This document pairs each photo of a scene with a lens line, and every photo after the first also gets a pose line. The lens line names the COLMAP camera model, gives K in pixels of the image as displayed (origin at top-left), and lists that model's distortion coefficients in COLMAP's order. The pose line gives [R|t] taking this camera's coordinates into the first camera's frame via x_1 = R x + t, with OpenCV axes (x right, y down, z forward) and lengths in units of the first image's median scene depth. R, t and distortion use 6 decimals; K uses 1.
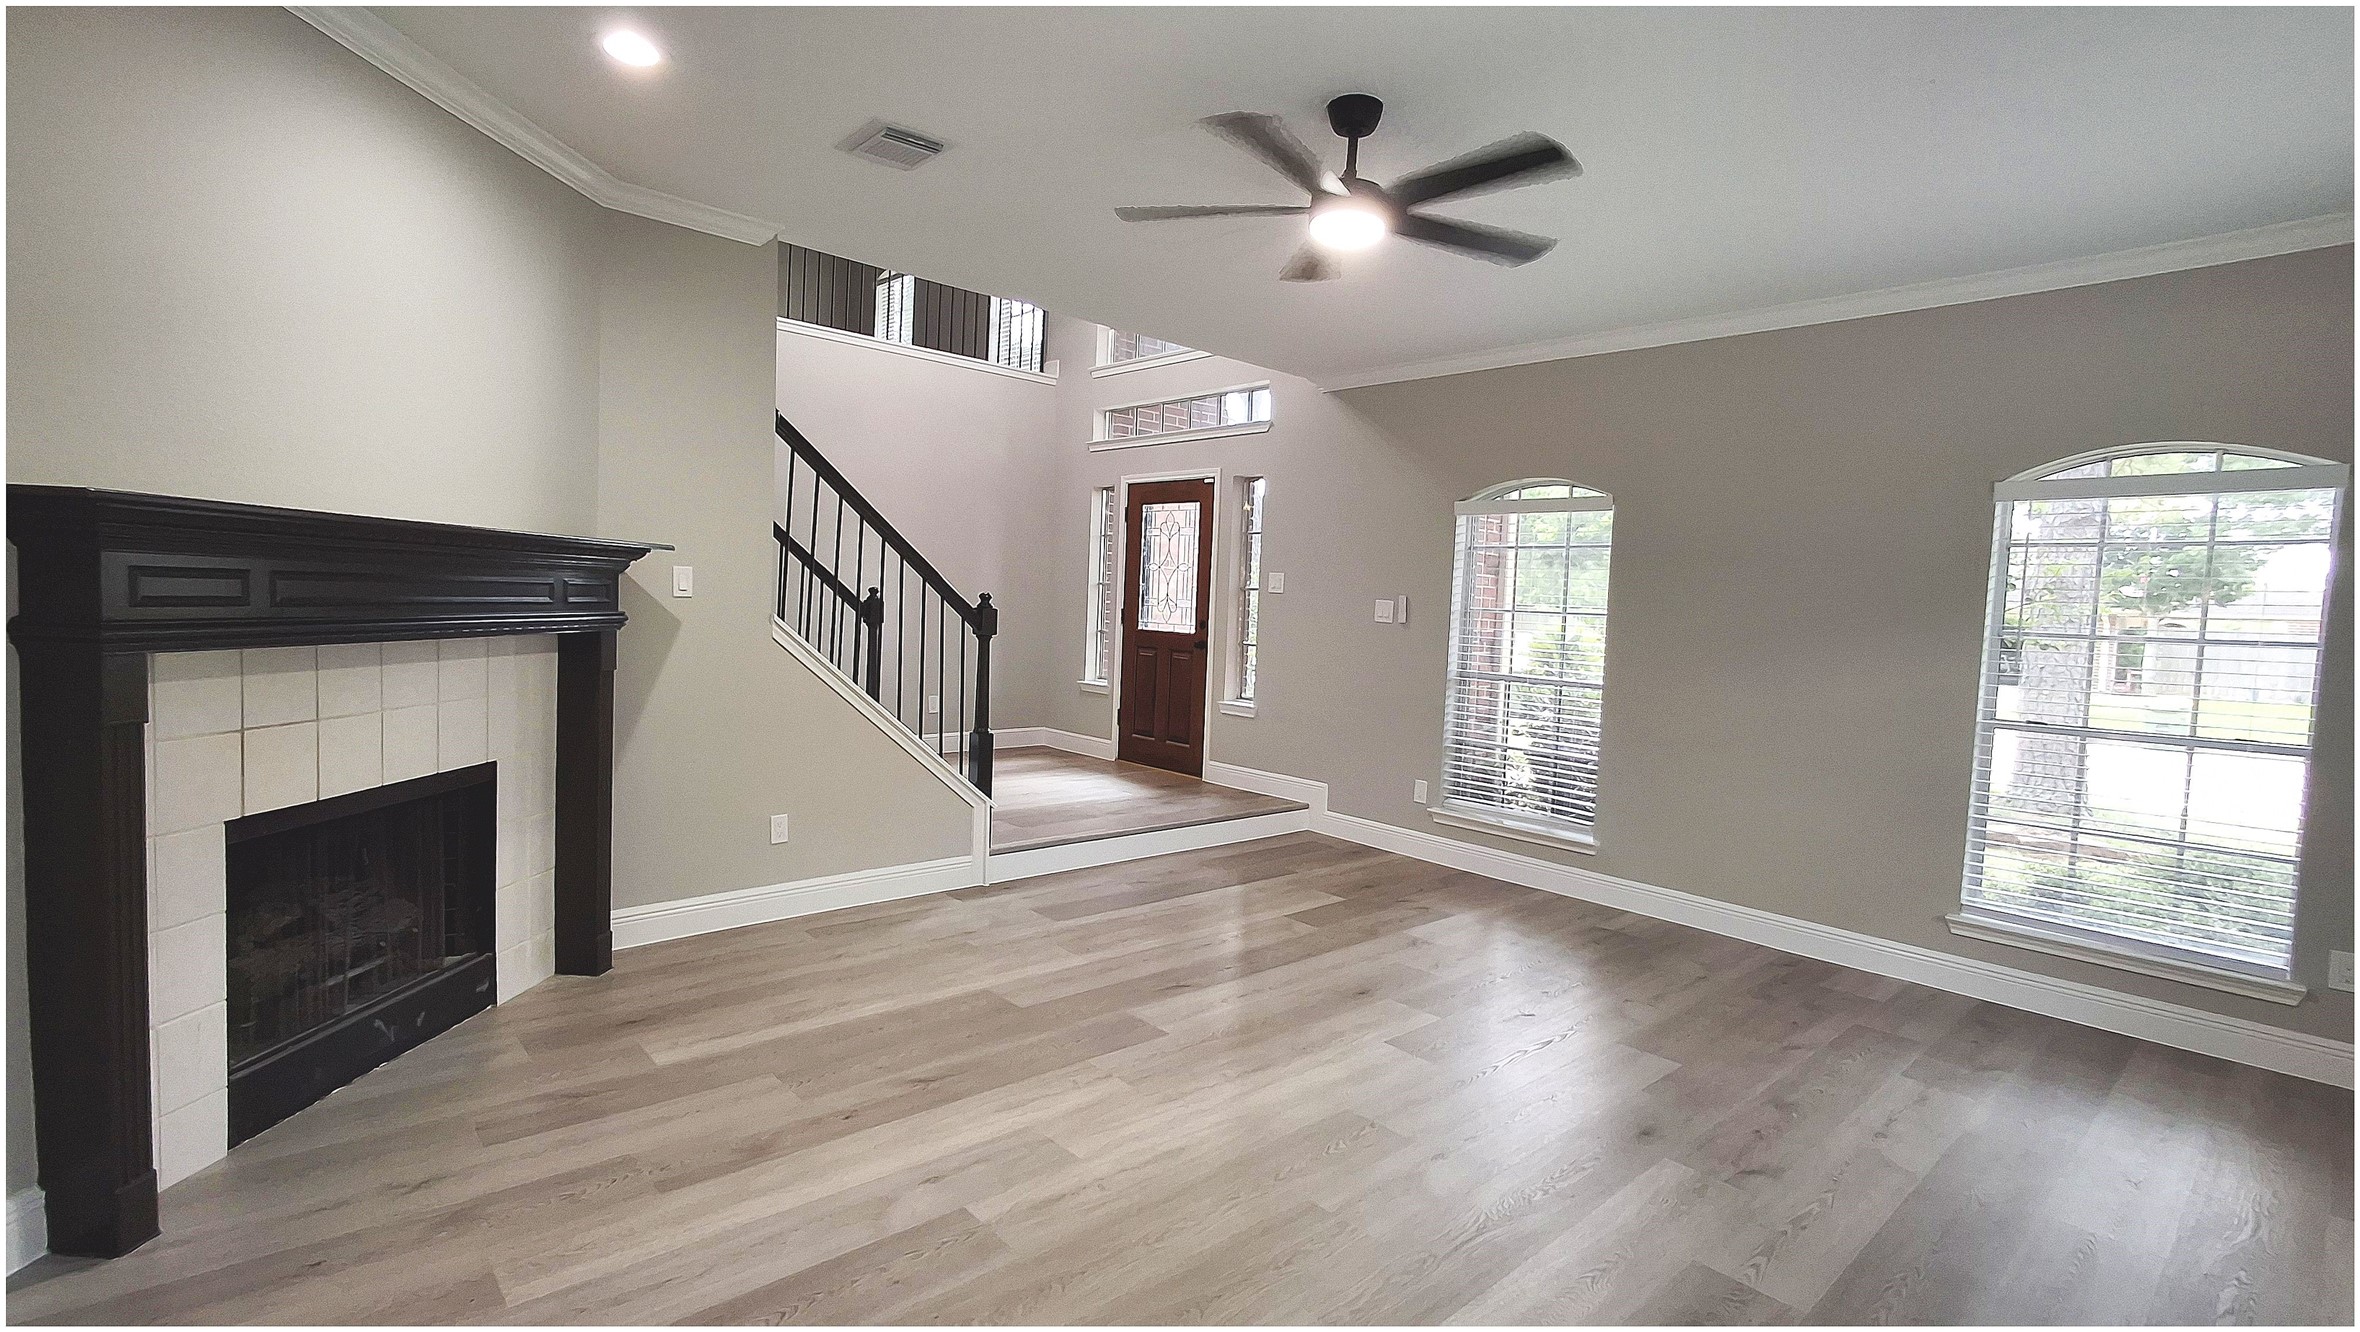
lens RADIAL K [[1082.6, 0, 1191.9], [0, 1082.6, 658.3], [0, 0, 1]] dist [-0.001715, 0.000119]
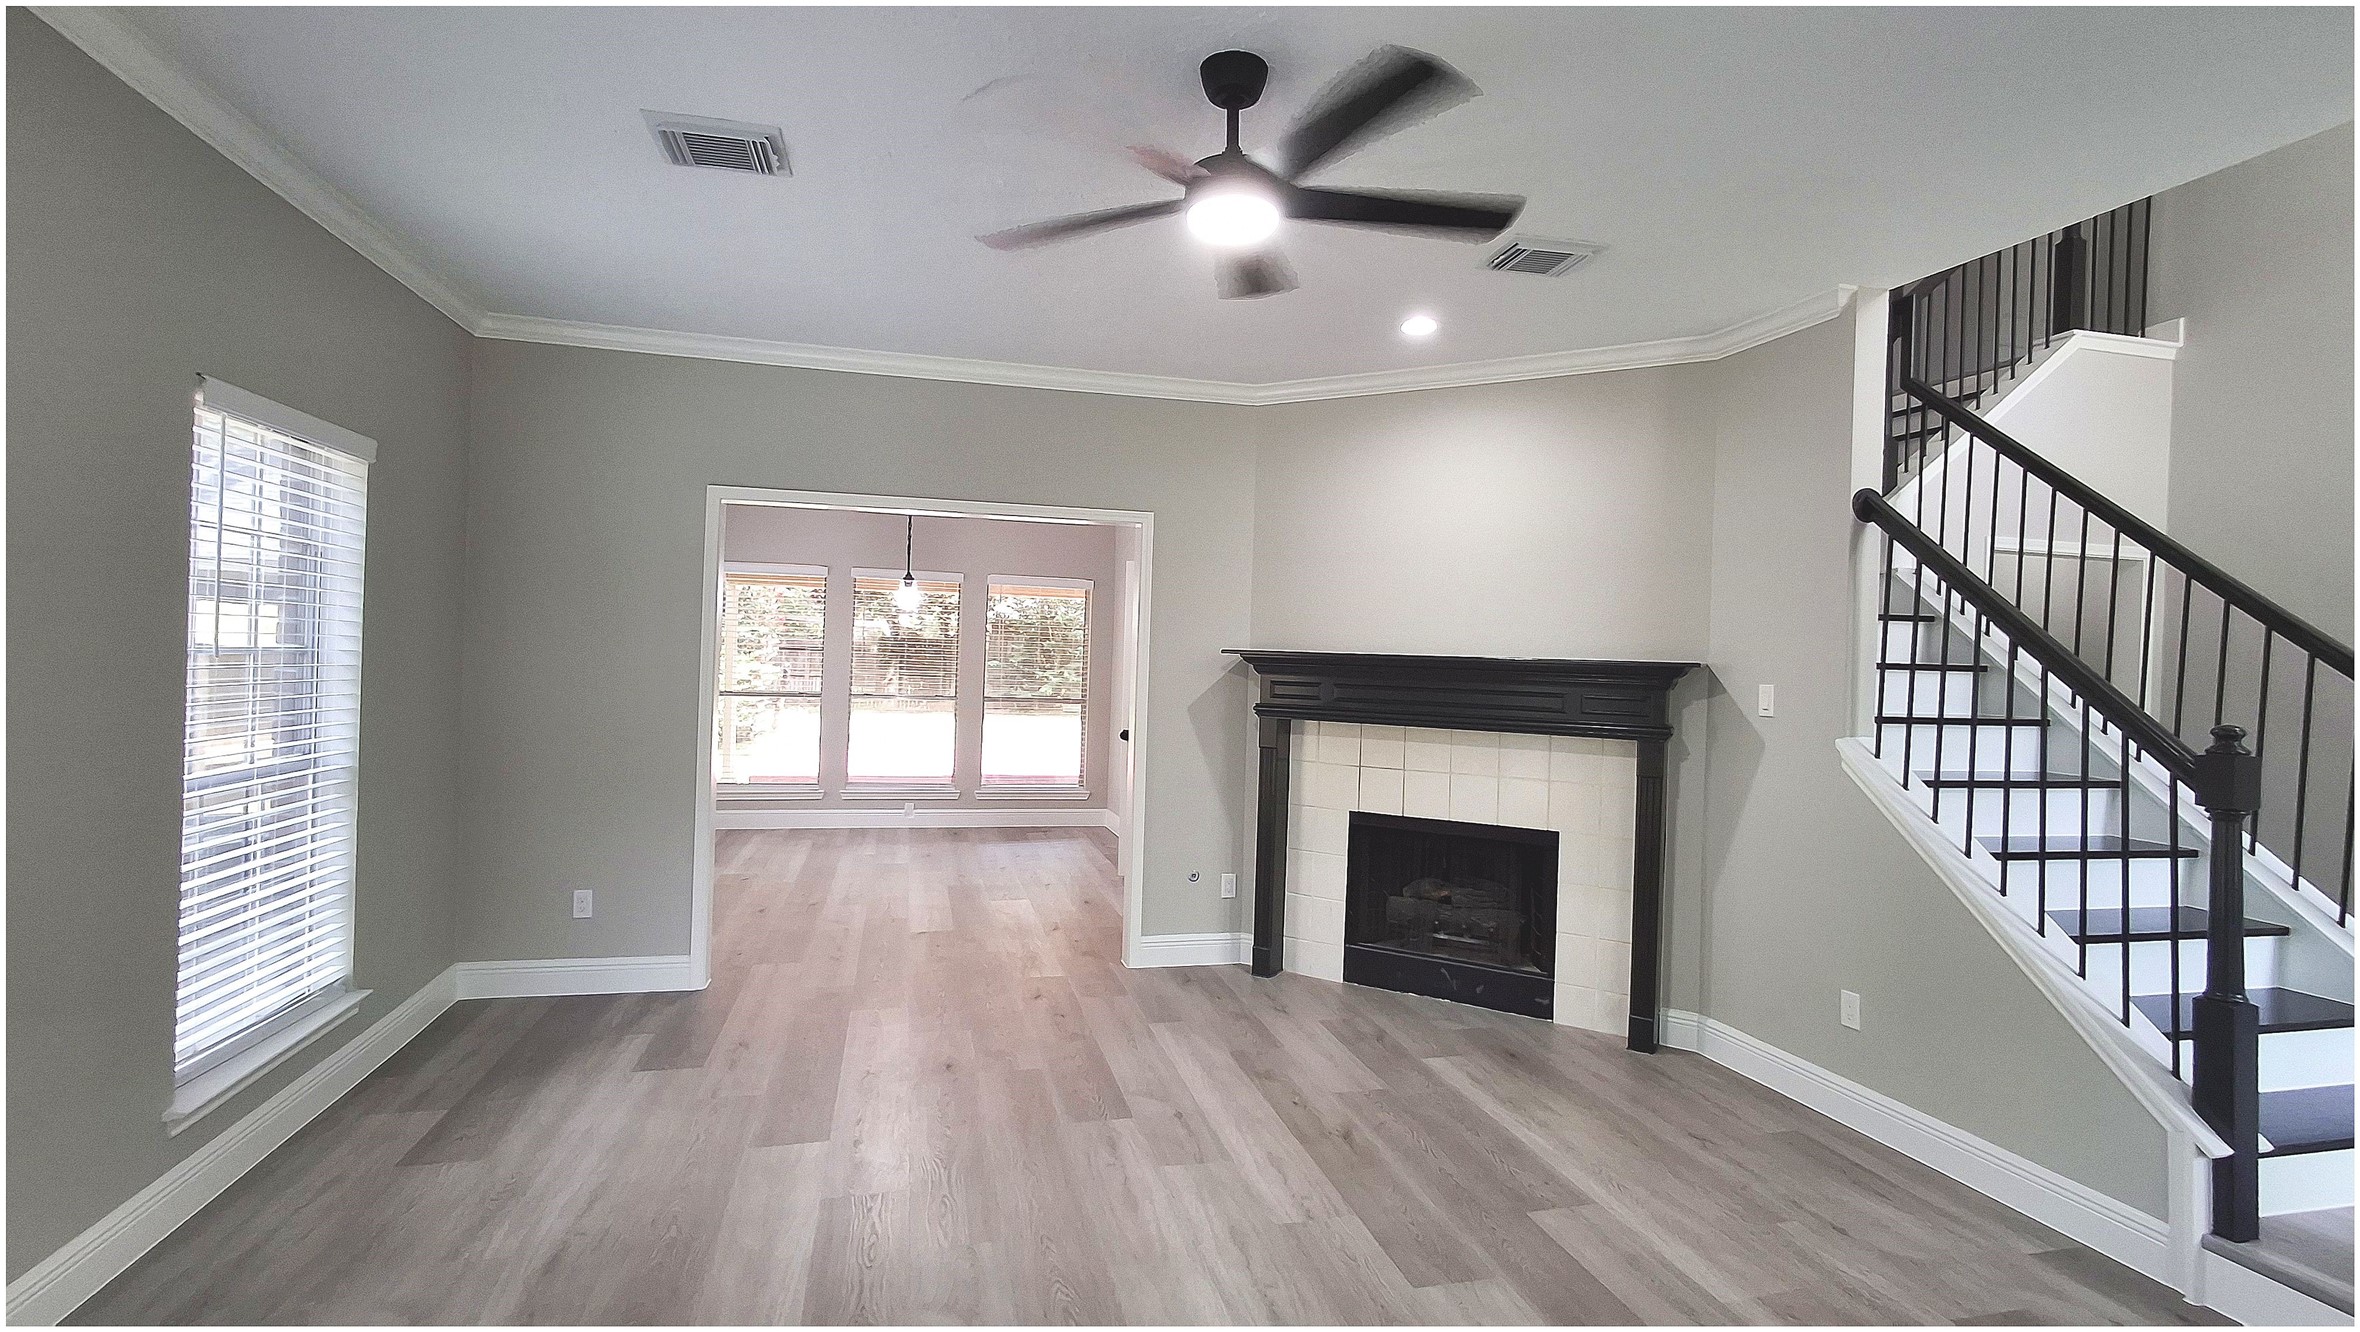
lens RADIAL K [[1082.2, 0, 1191.8], [0, 1082.2, 658.2], [0, 0, 1]] dist [0.003983, 0.001477]
pose [[-0.466640, -0.058109, -0.882536, 0.731239], [-0.101084, 0.994805, -0.012053, -0.053929], [0.878652, 0.083586, -0.470090, 1.193413]]
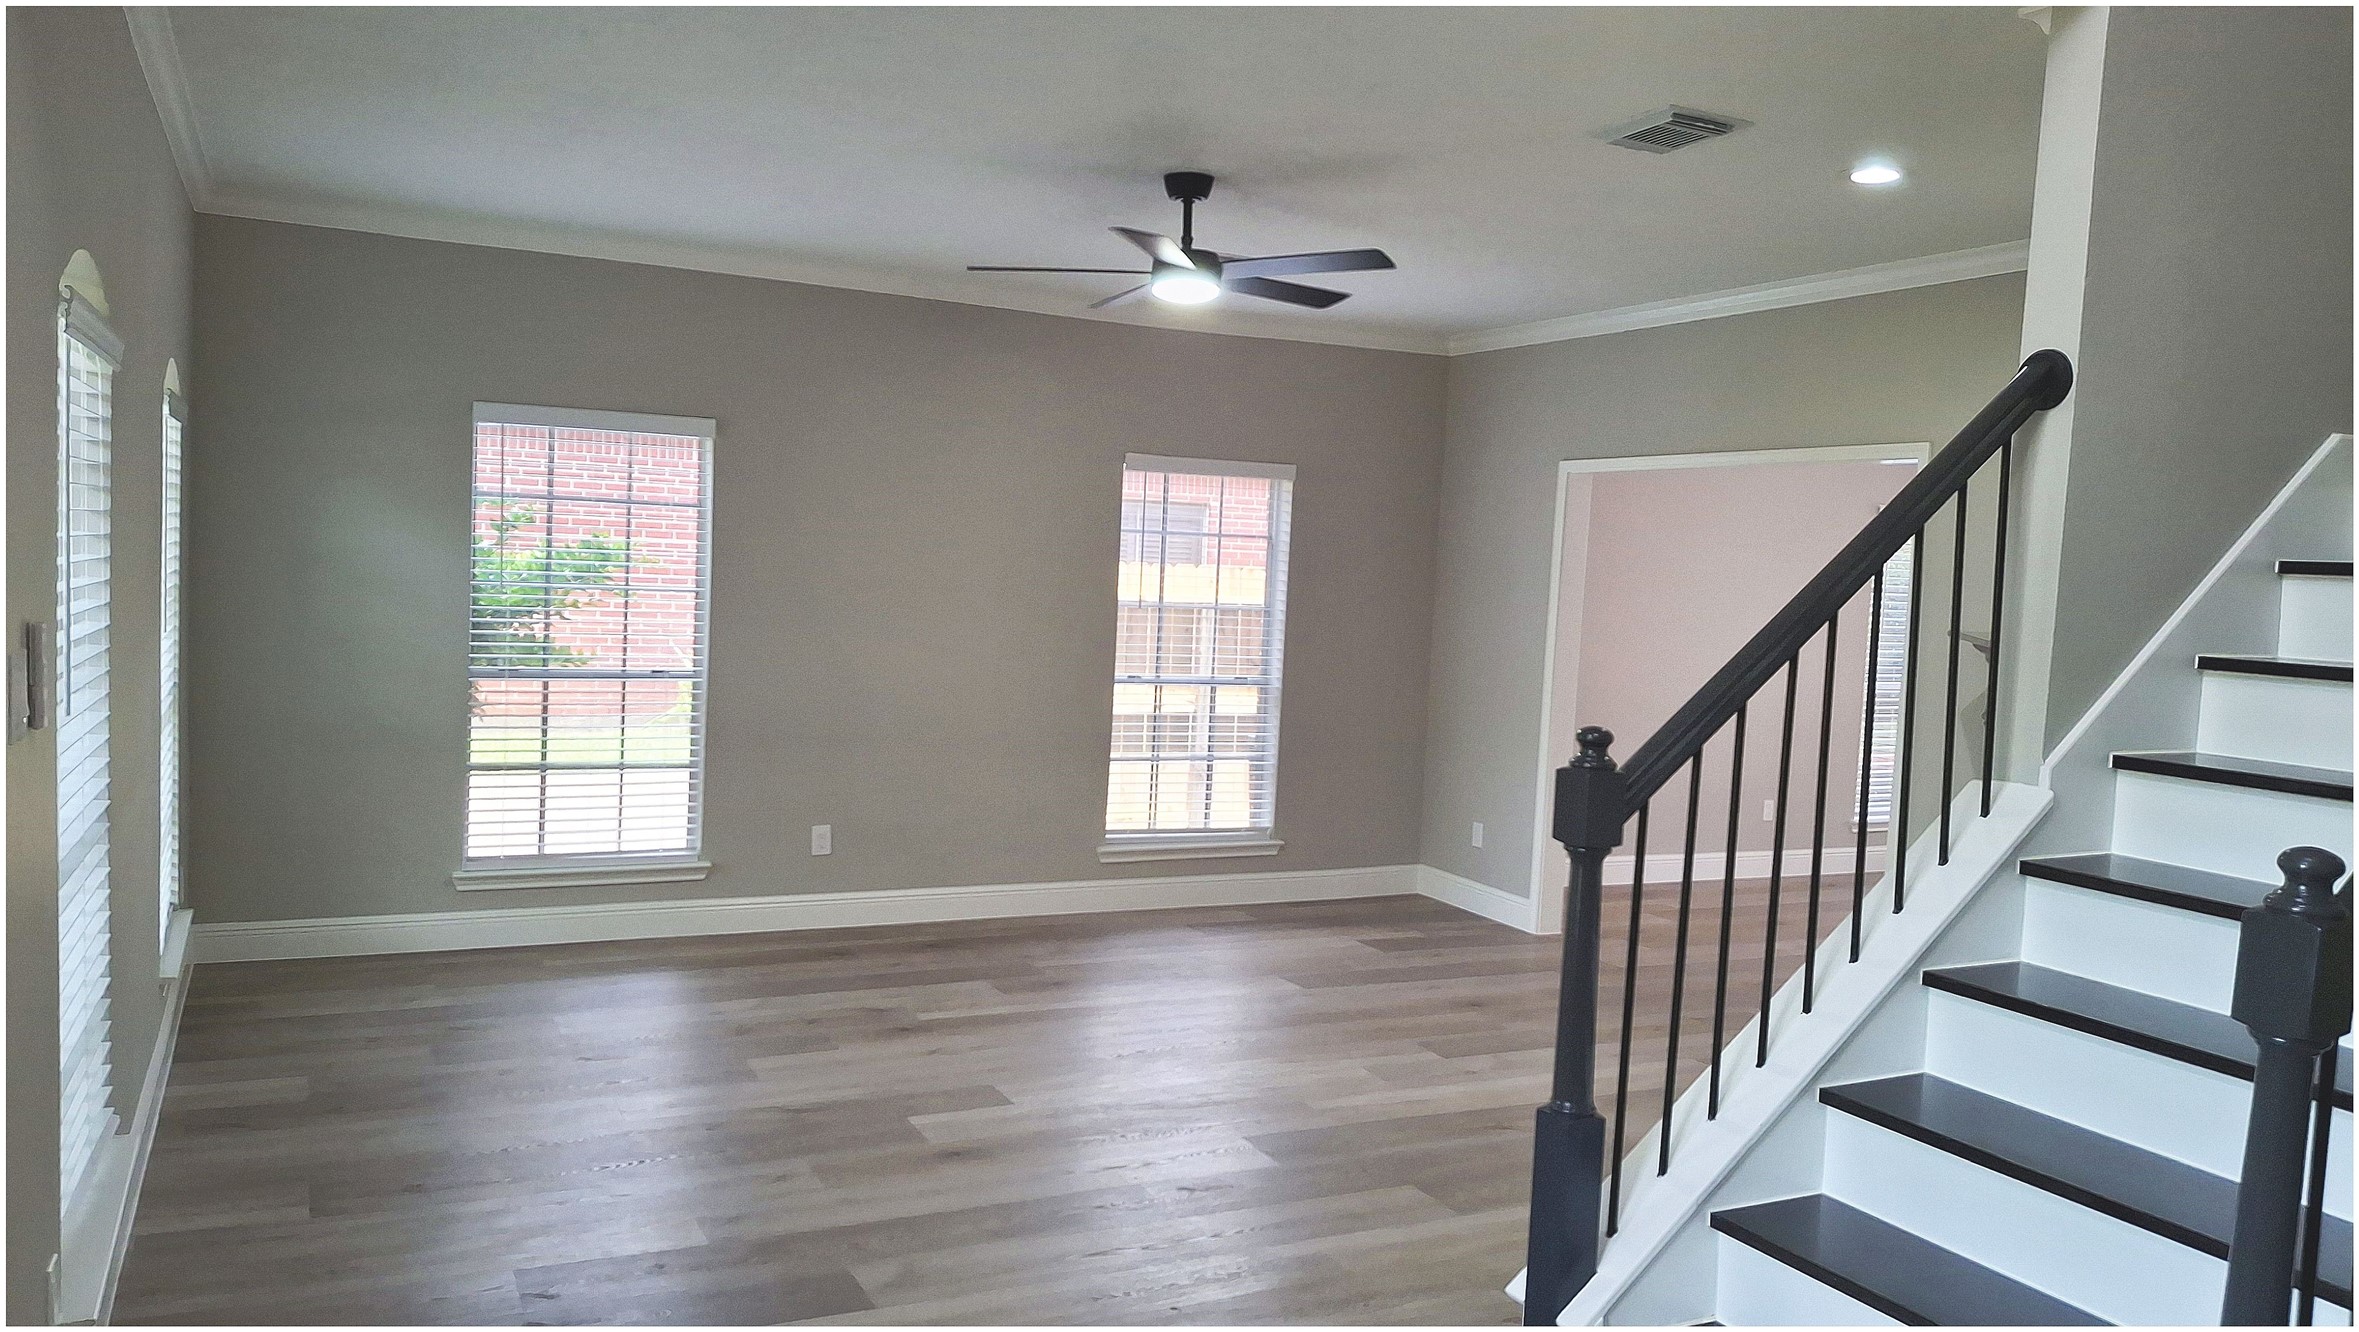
lens RADIAL K [[1670.3, 0, 1147.1], [0, 1670.3, 672.4], [0, 0, 1]] dist [-0.001524, -0.000678]
pose [[-0.953369, -0.108294, 0.281709, -0.293246], [-0.072326, 0.988187, 0.135110, -0.210654], [-0.293013, 0.108435, -0.949940, 2.307042]]
